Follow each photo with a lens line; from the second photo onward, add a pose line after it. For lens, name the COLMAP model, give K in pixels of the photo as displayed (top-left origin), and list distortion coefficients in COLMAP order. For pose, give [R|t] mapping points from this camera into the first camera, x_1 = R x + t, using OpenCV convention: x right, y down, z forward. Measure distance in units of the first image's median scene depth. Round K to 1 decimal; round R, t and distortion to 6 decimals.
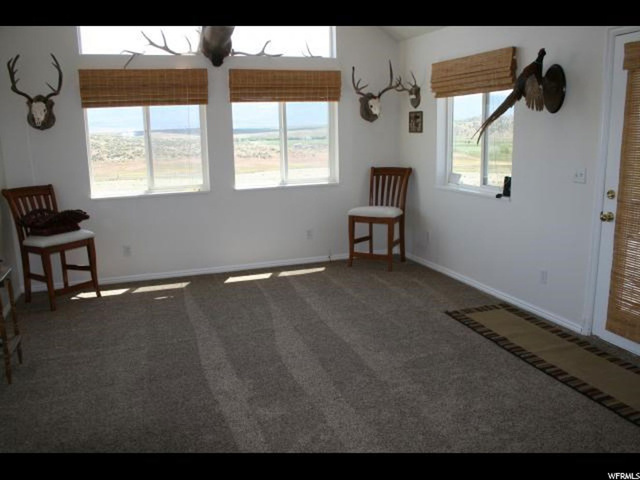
lens RADIAL K [[532.6, 0, 317.6], [0, 532.6, 238.1], [0, 0, 1]] dist [-0.158083, 0.127823]
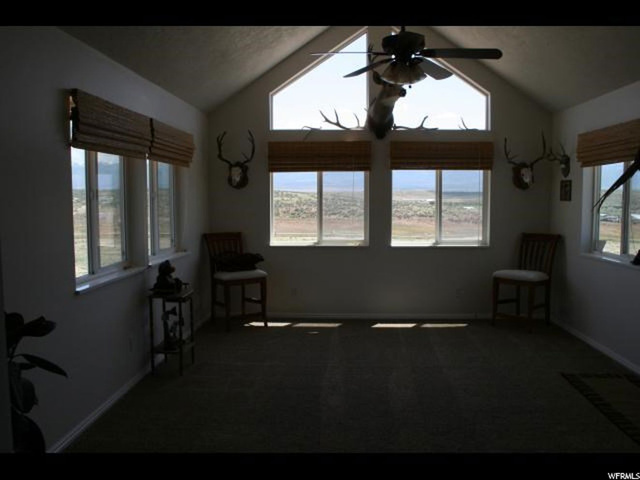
lens RADIAL K [[532.6, 0, 317.6], [0, 532.6, 238.1], [0, 0, 1]] dist [-0.158083, 0.127823]
pose [[0.922721, 0.050290, -0.382174, 0.140146], [-0.094839, 0.990595, -0.098628, 0.018520], [0.373619, 0.127251, 0.918812, -0.104791]]
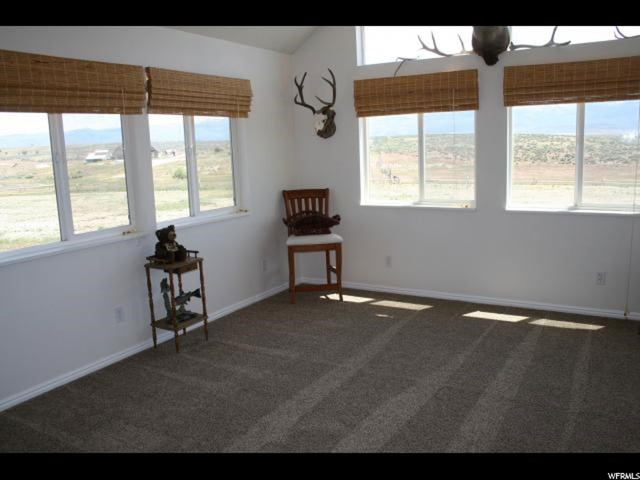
lens RADIAL K [[532.6, 0, 317.6], [0, 532.6, 238.1], [0, 0, 1]] dist [-0.158083, 0.127823]
pose [[0.636928, 0.128519, -0.760135, 0.311732], [-0.131278, 0.989687, 0.057330, -0.059719], [0.759664, 0.063273, 0.647231, 0.254459]]
